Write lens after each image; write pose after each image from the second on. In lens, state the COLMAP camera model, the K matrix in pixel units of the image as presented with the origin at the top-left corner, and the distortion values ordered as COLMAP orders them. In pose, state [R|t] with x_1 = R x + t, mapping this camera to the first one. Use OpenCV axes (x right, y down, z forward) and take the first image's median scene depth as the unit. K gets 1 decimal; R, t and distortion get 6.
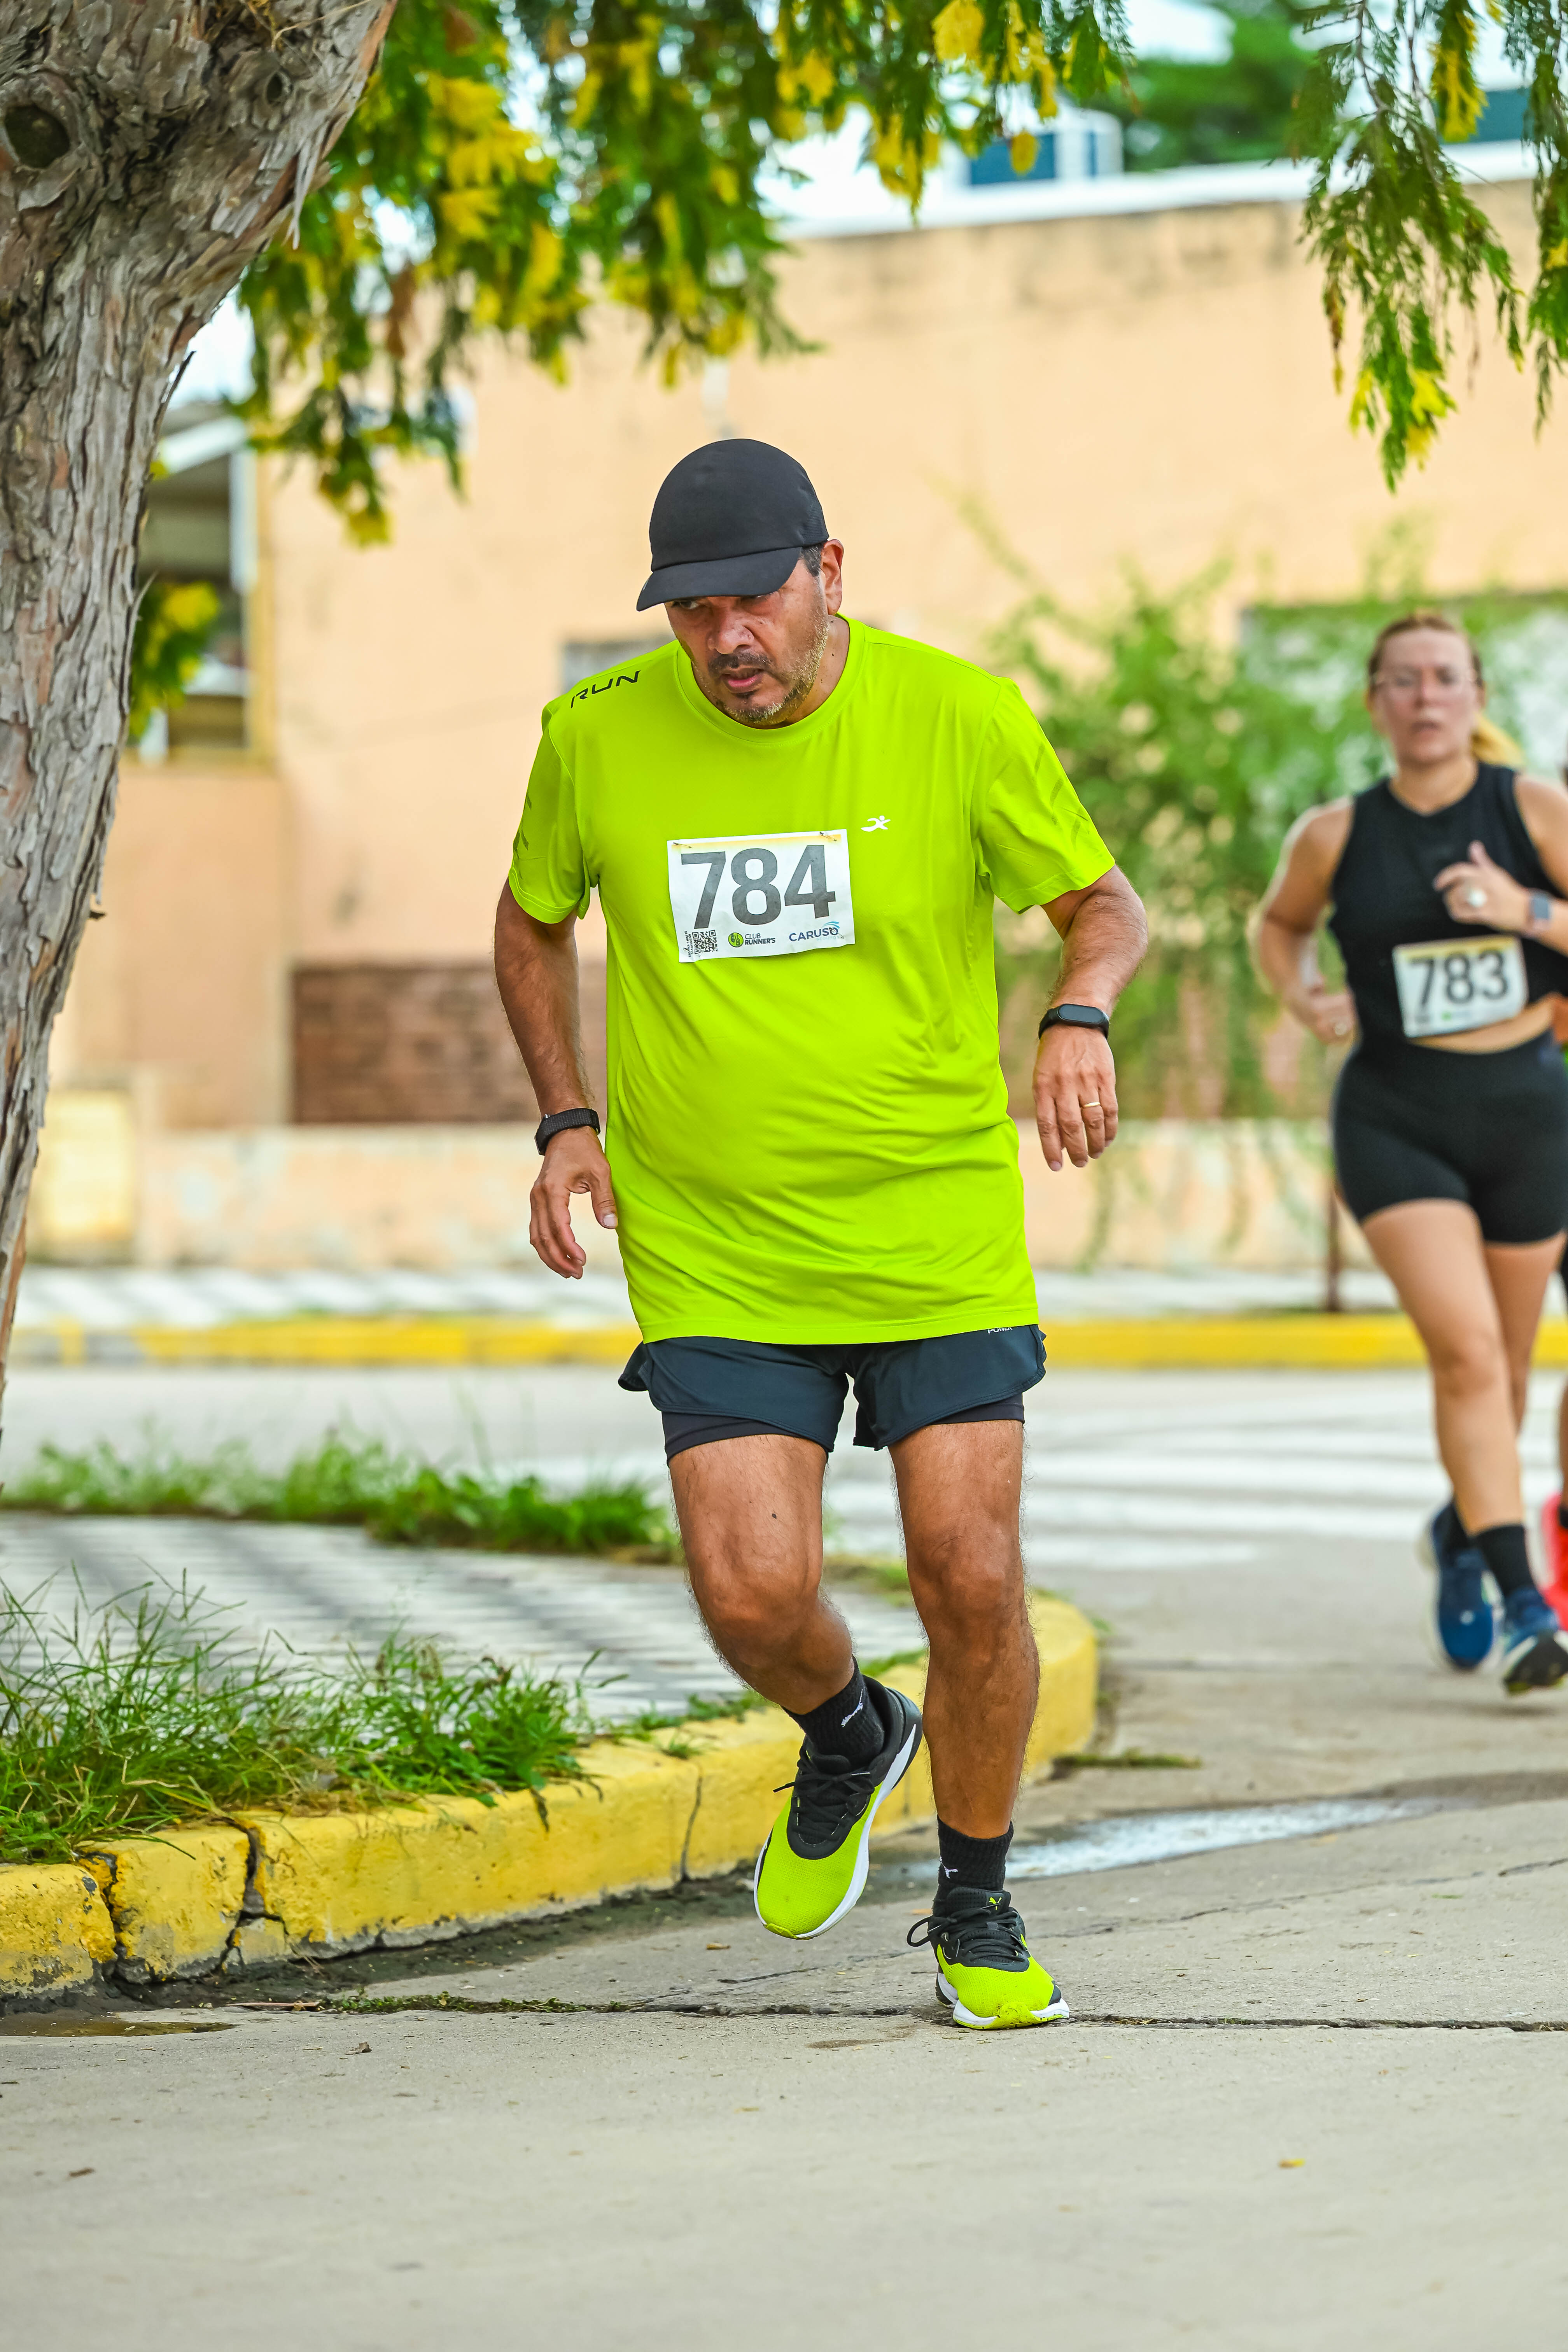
lens RADIAL K [[9009.9, 0, 697.3], [0, 9009.9, 1134.7], [0, 0, 1]] dist [-0.014419, 0.000000]
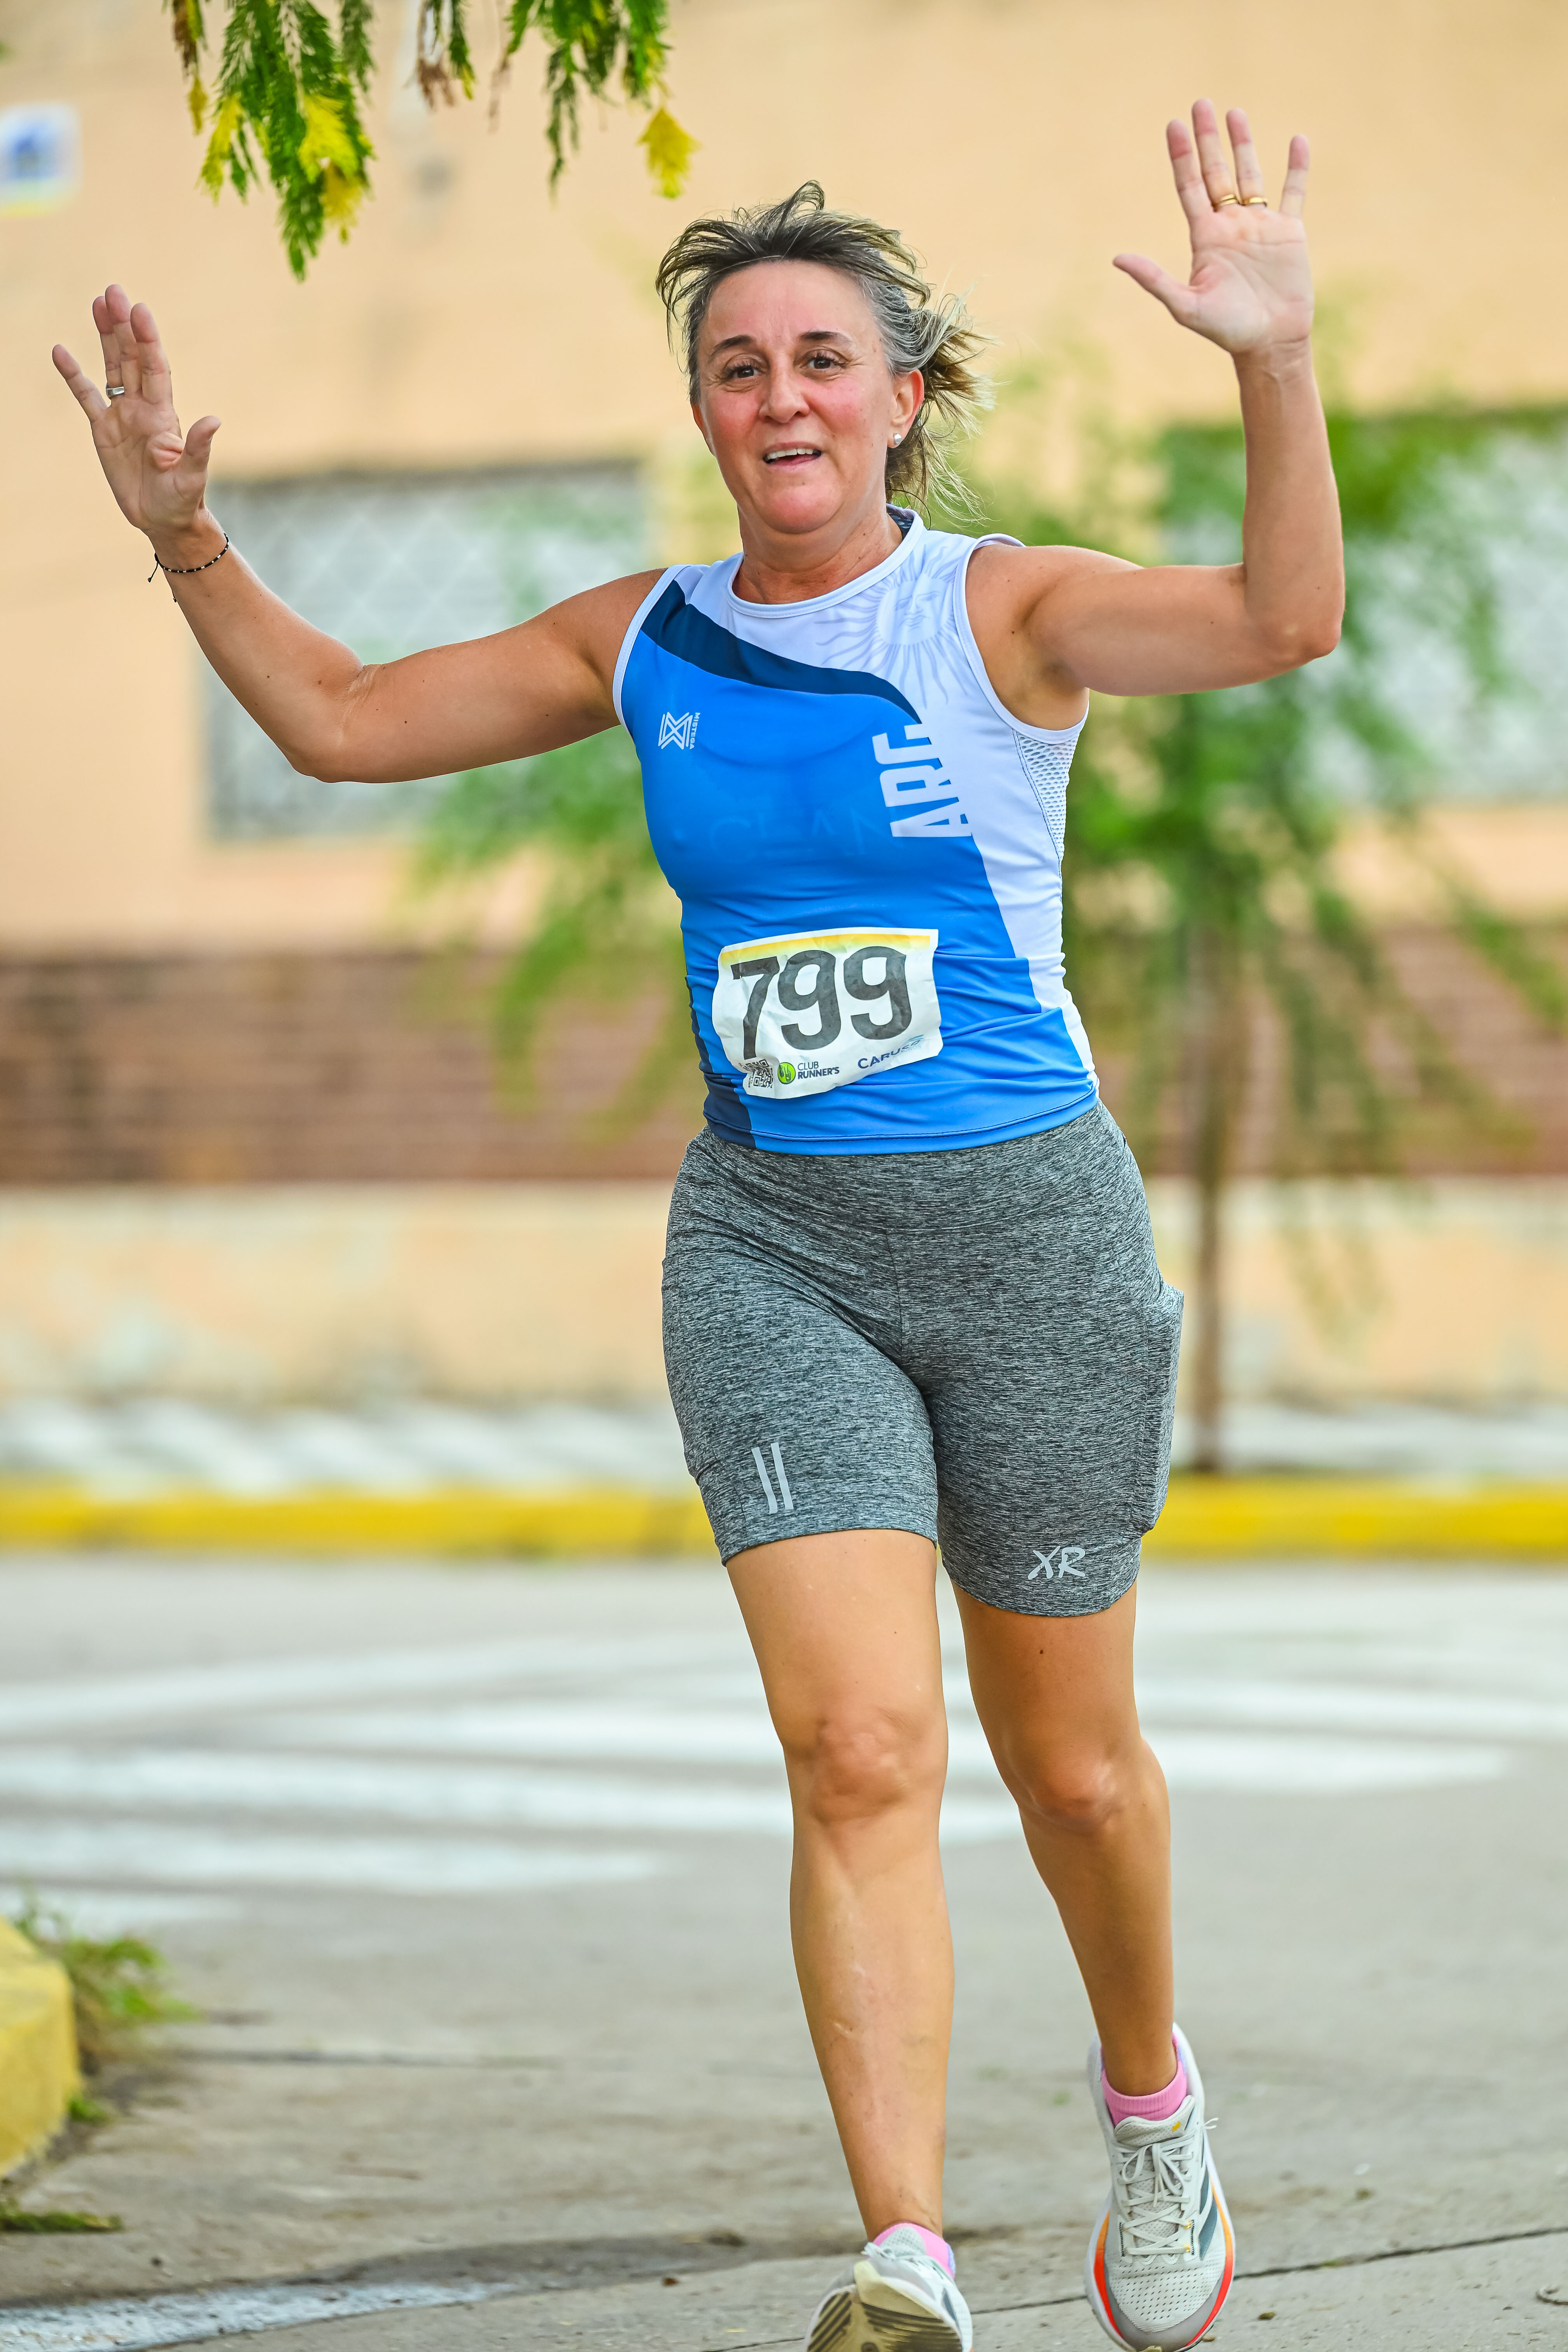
lens RADIAL K [[12991.1, 0, 780.7], [0, 12991.1, 1186.1], [0, 0, 1]] dist [-0.515563, 0.000000]
pose [[0.999971, 0.001003, -0.007563, 0.114009], [-0.000996, 0.999999, 0.000915, -0.006660], [0.007564, -0.000907, 0.999971, 0.064015]]
